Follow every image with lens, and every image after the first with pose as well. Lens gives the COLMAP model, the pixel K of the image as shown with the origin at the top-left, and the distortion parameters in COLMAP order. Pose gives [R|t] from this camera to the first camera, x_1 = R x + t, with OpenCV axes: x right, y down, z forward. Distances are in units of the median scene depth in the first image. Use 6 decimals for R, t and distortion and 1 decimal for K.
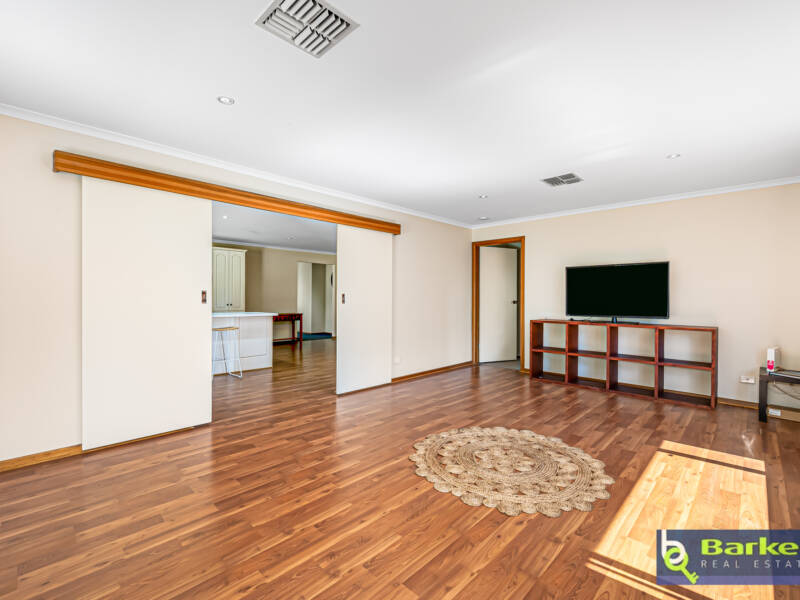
lens RADIAL K [[369.4, 0, 400.0], [0, 369.4, 300.0], [0, 0, 1]] dist [0.000336, 0.000125]
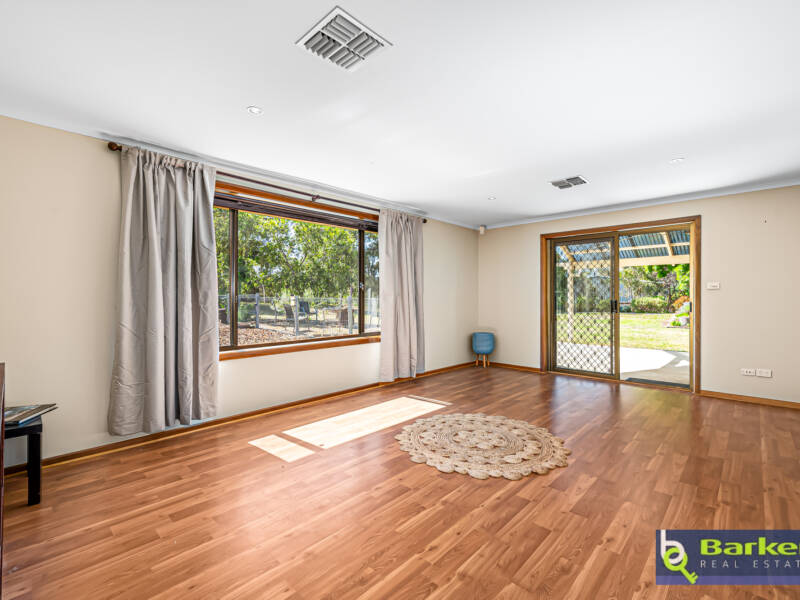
lens RADIAL K [[369.4, 0, 400.0], [0, 369.4, 300.0], [0, 0, 1]] dist [0.000336, 0.000125]
pose [[-0.999986, -0.000912, -0.005281, 0.554639], [-0.000951, 0.999971, 0.007541, -0.005491], [0.005274, 0.007546, -0.999958, 2.229401]]
